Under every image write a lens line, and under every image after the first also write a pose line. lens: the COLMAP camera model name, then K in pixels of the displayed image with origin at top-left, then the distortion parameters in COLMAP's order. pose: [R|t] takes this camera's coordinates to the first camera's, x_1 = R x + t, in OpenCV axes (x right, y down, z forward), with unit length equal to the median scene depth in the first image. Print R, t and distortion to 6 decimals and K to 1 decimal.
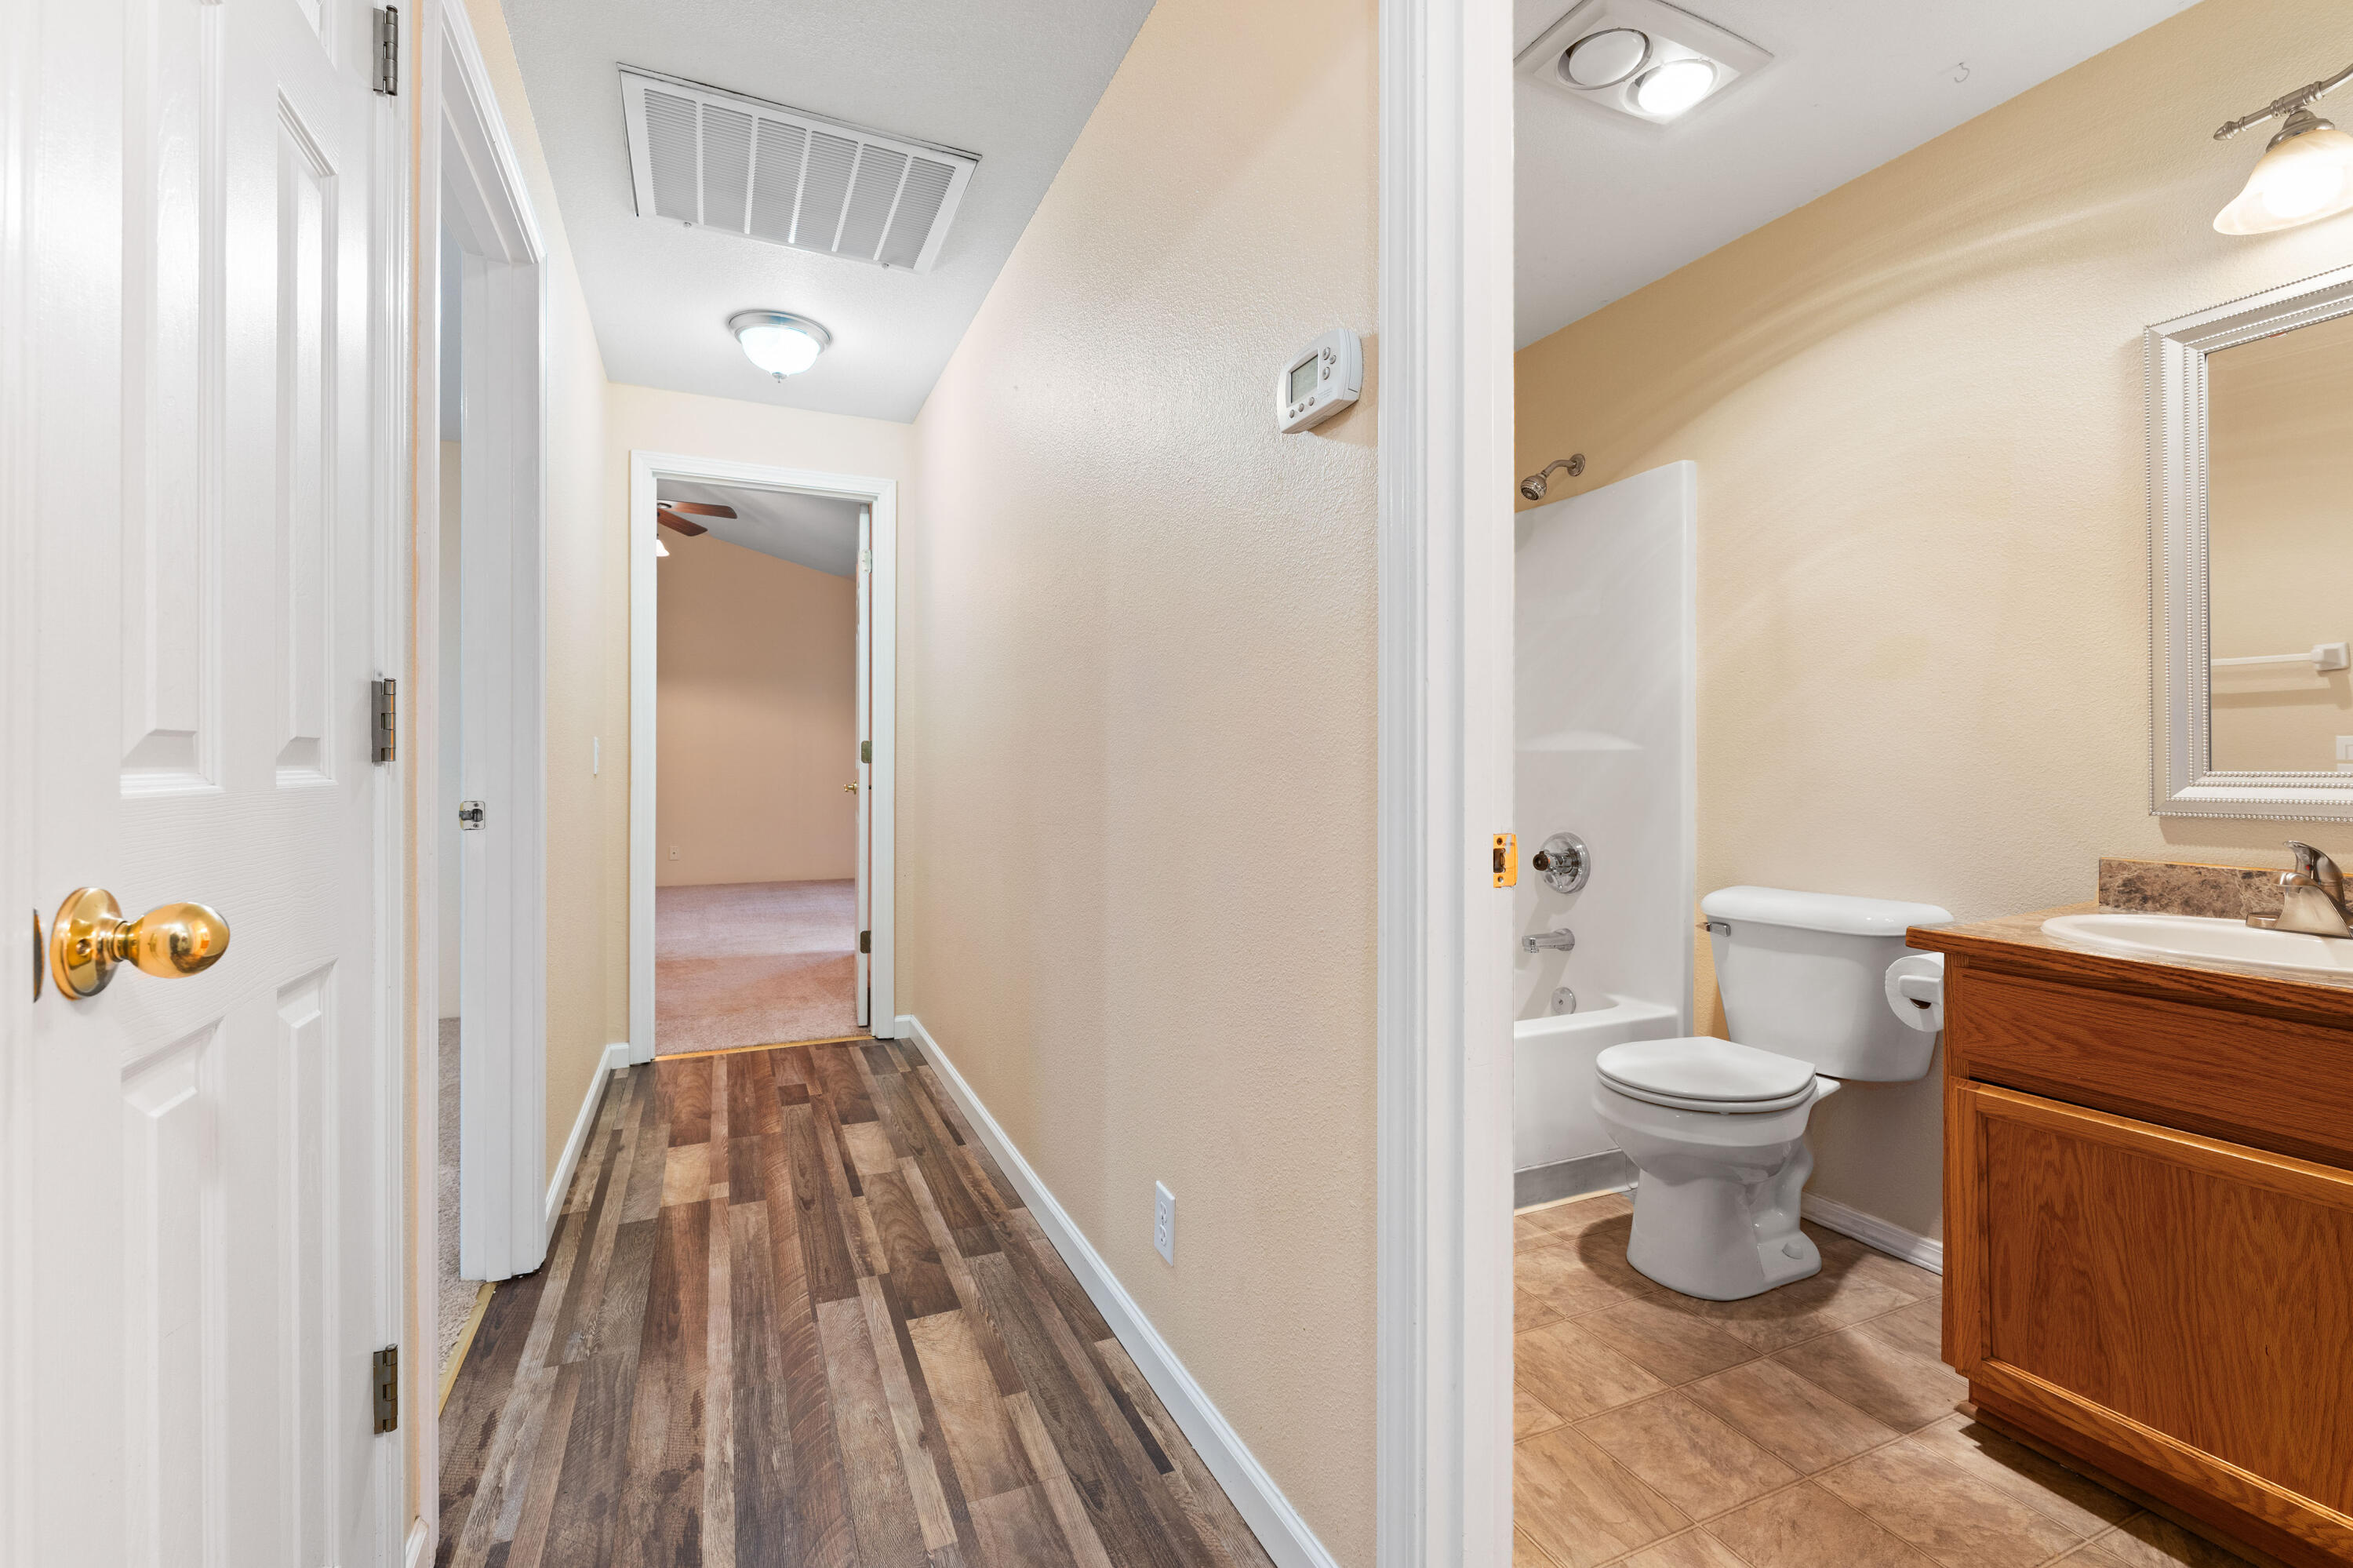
lens RADIAL K [[886.2, 0, 1173.9], [0, 886.2, 763.4], [0, 0, 1]] dist [-0.001111, -0.000152]
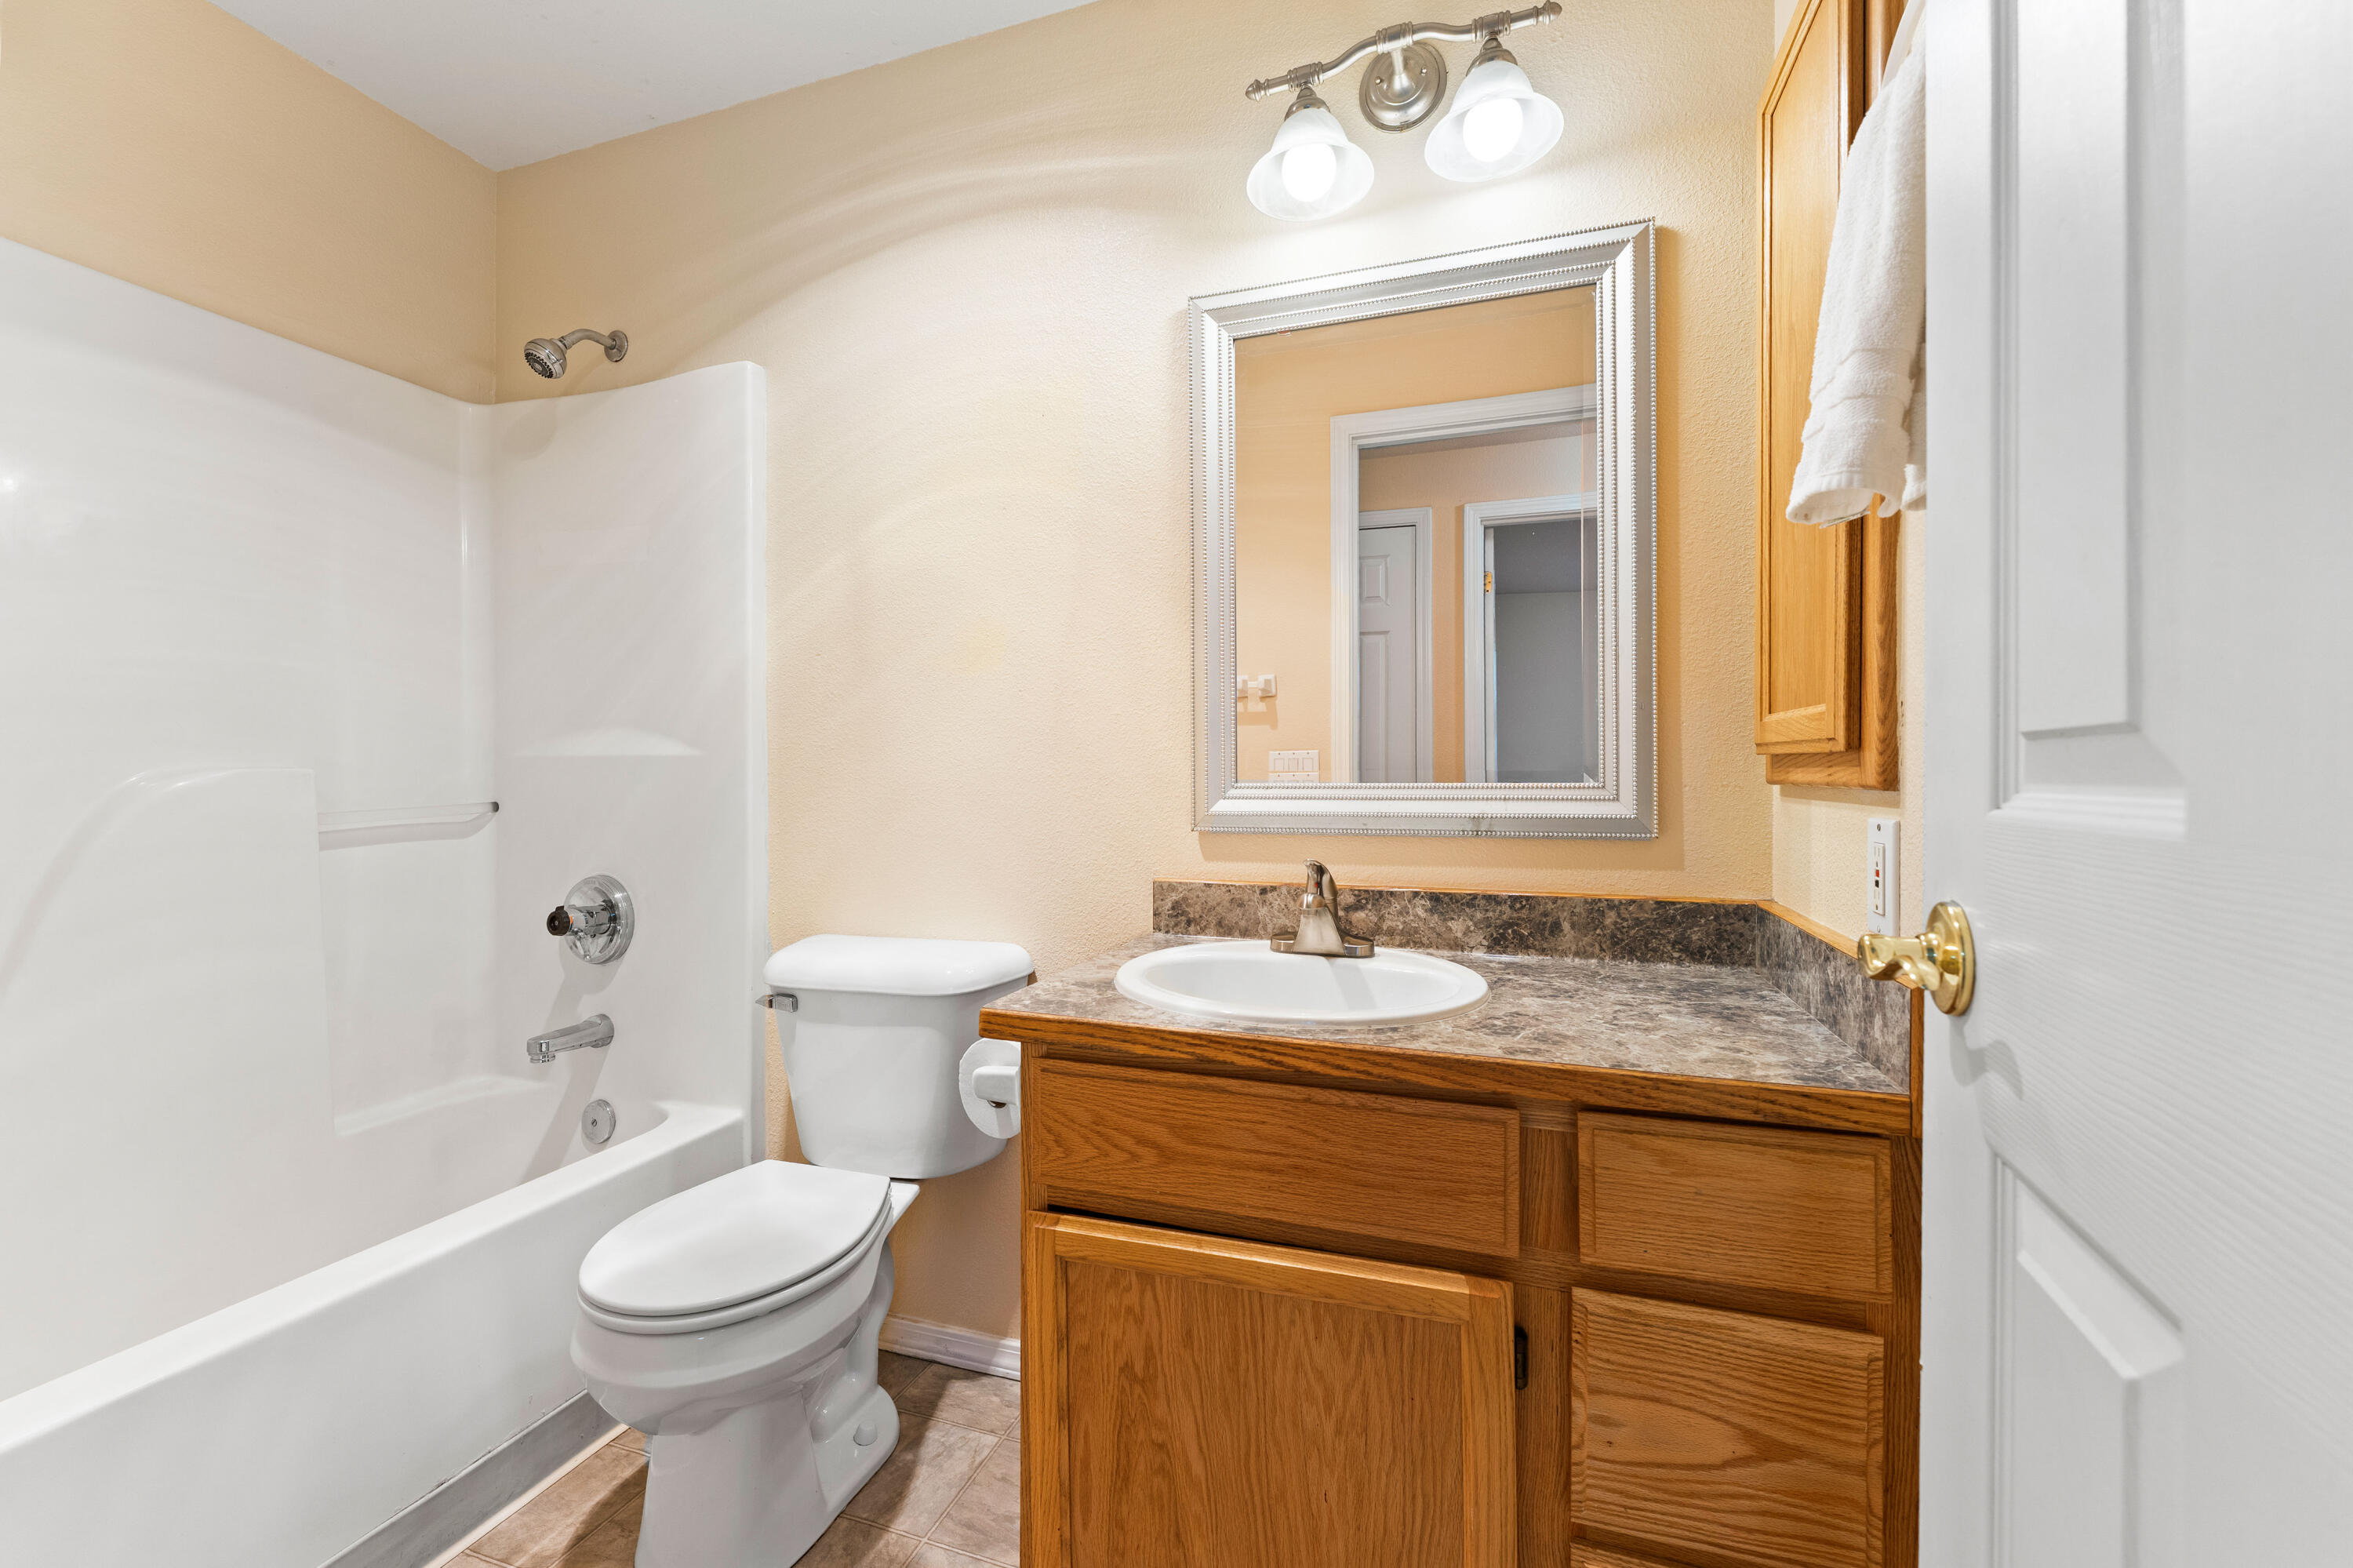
lens RADIAL K [[957.4, 0, 1177.2], [0, 957.4, 773.1], [0, 0, 1]] dist [-0.000730, -0.000130]
pose [[0.639529, -0.000567, 0.768767, 0.358892], [0.001121, 0.999999, -0.000195, -0.001354], [-0.768766, 0.000986, 0.639529, 0.411149]]
